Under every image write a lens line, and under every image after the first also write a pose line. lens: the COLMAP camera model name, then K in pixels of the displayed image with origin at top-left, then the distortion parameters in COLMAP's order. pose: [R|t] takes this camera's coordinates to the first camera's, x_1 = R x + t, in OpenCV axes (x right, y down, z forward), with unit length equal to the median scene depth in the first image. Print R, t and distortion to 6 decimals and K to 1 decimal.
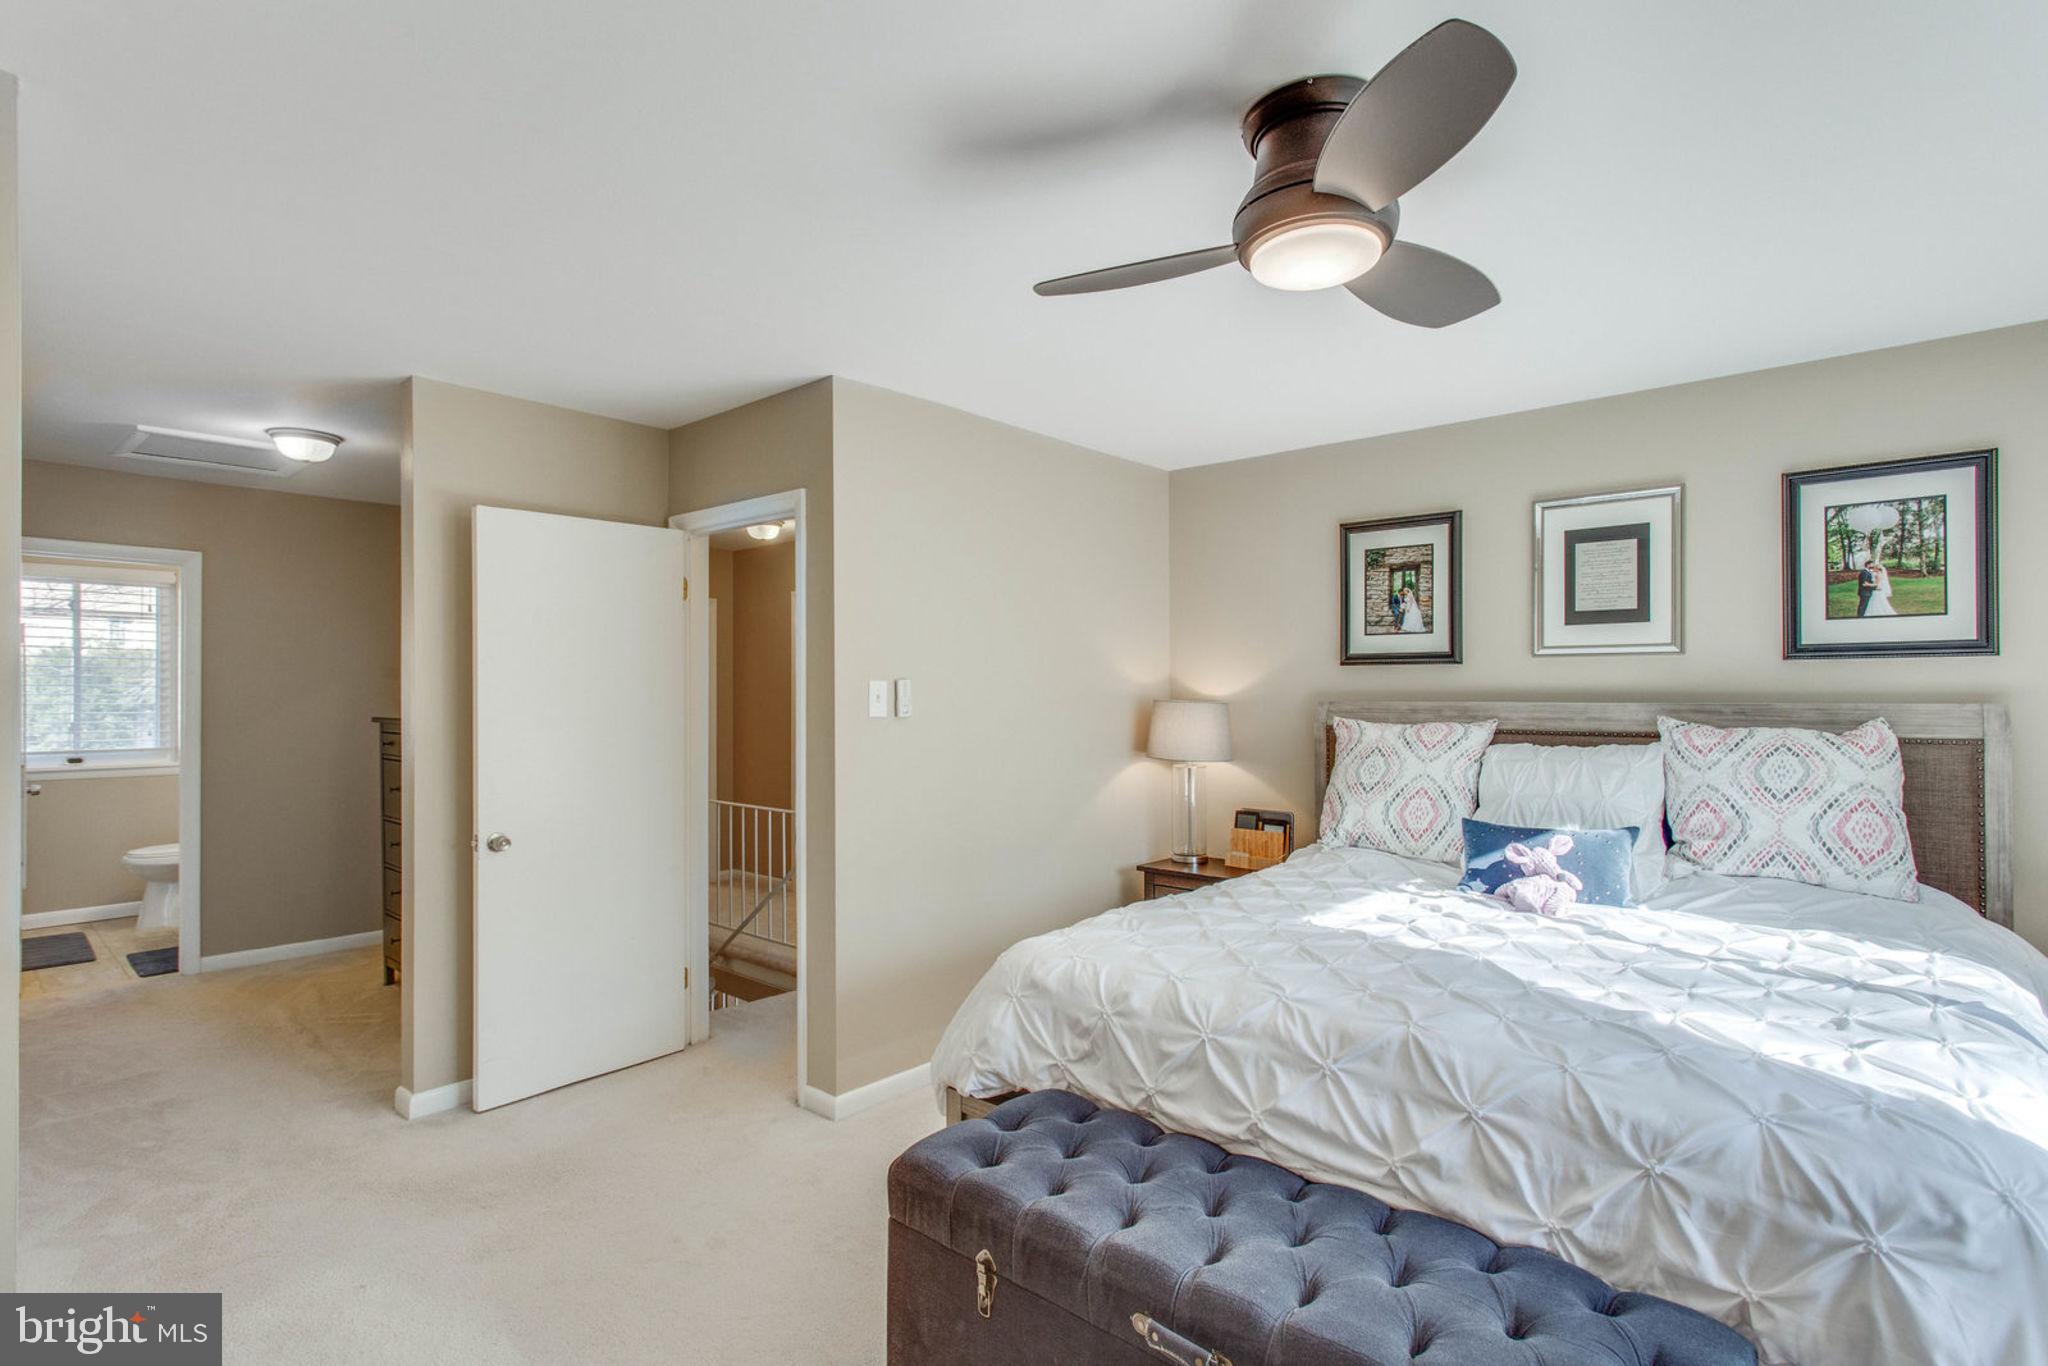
lens RADIAL K [[981.9, 0, 1021.2], [0, 981.9, 682.5], [0, 0, 1]] dist [0.007082, 0.000246]
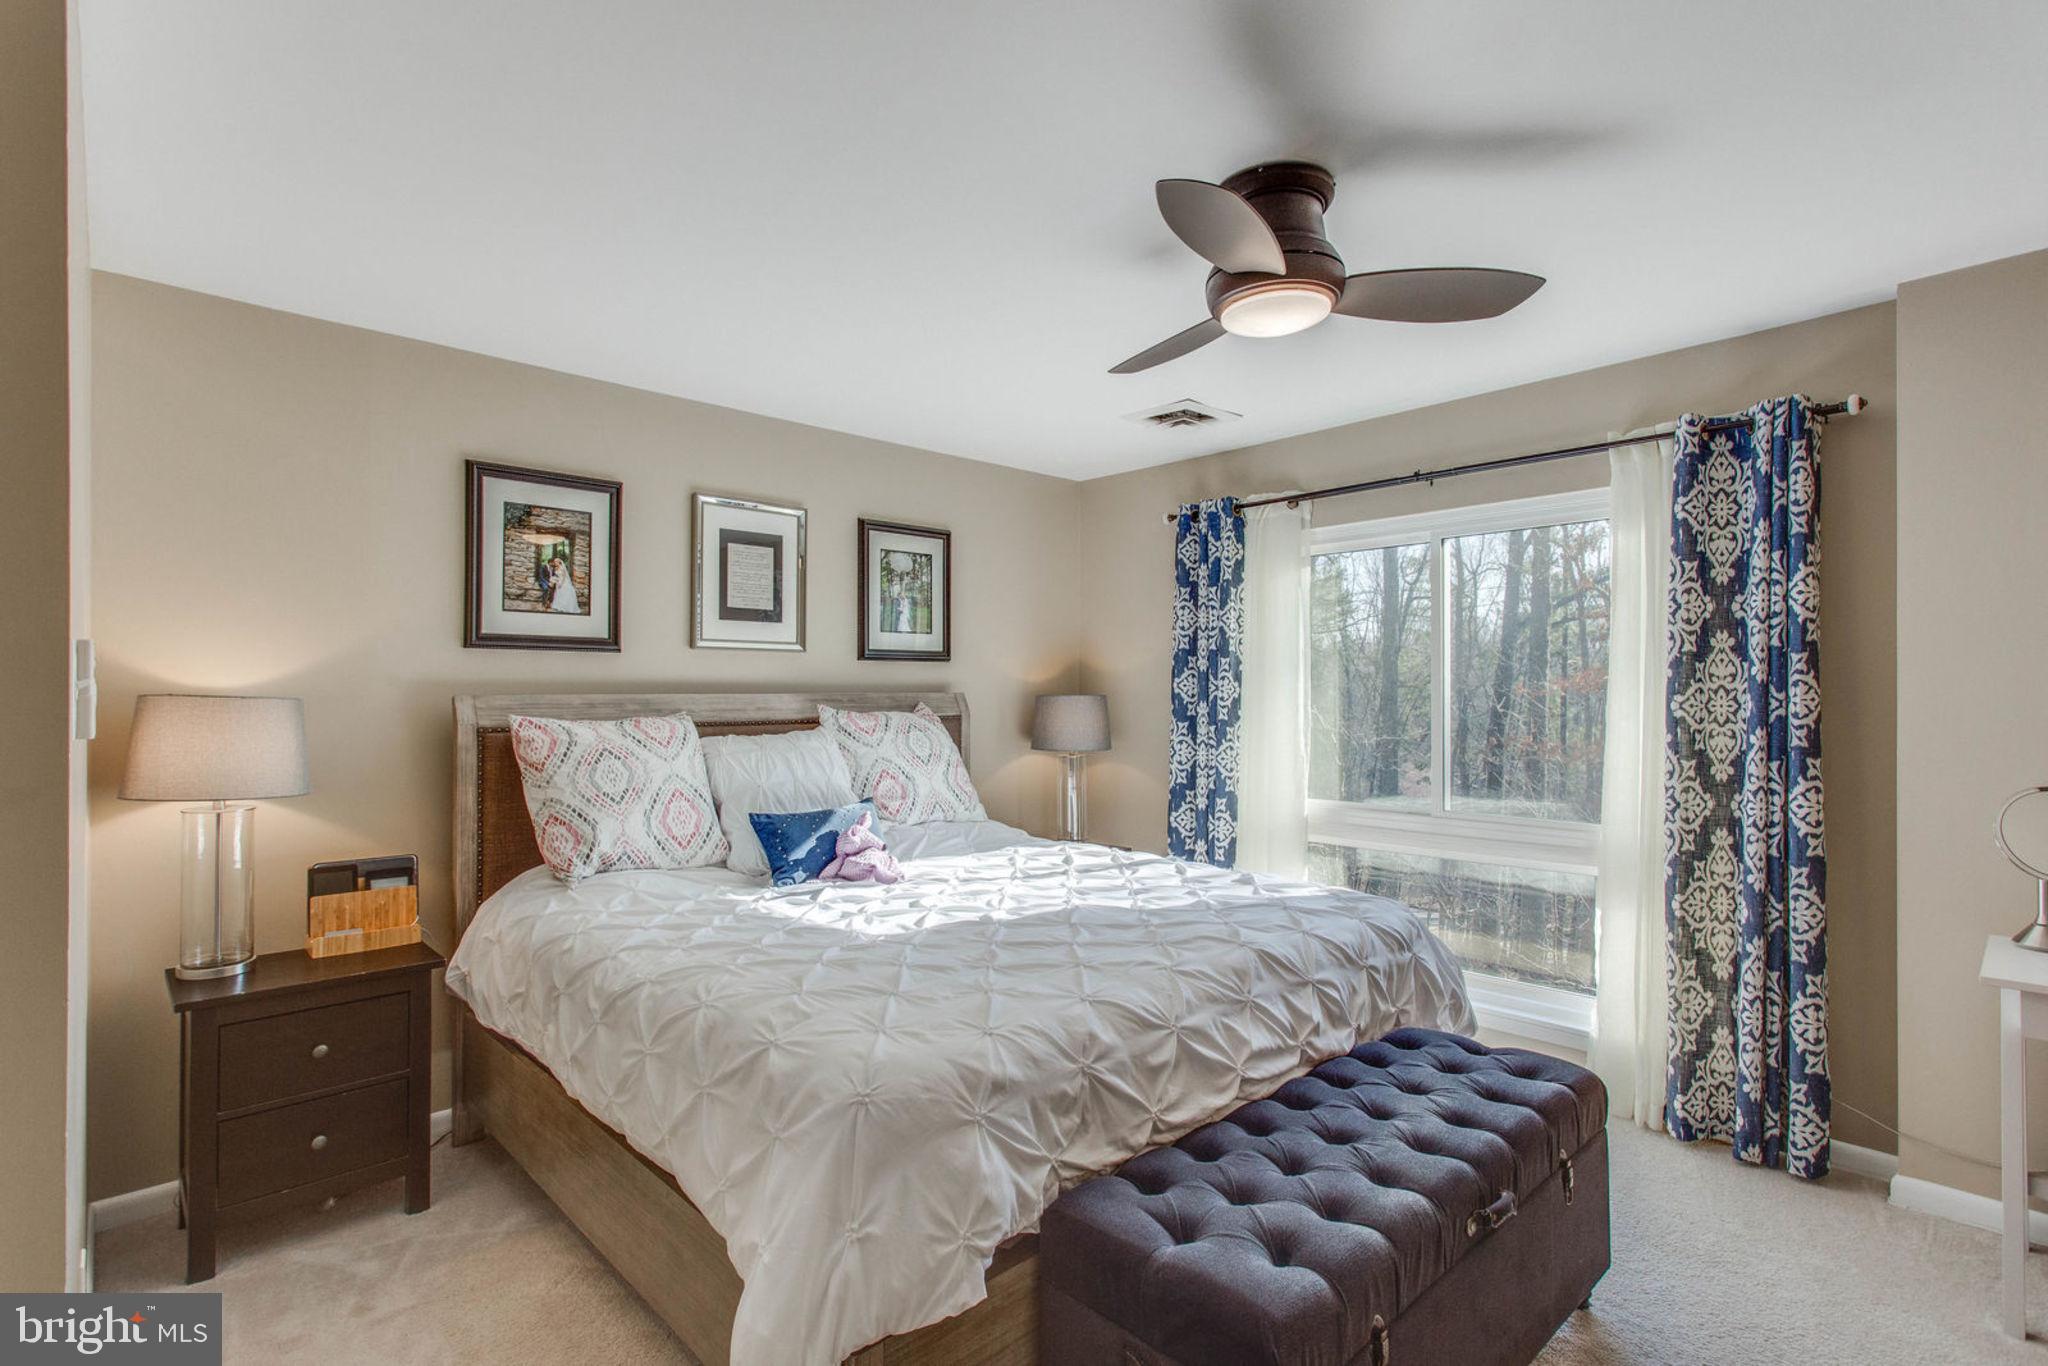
lens RADIAL K [[981.9, 0, 1021.2], [0, 981.9, 682.5], [0, 0, 1]] dist [0.007082, 0.000246]
pose [[0.098216, 0.006828, 0.995142, -0.456567], [-0.011578, 0.999917, -0.005718, 0.010560], [-0.995098, -0.010960, 0.098287, 0.595579]]
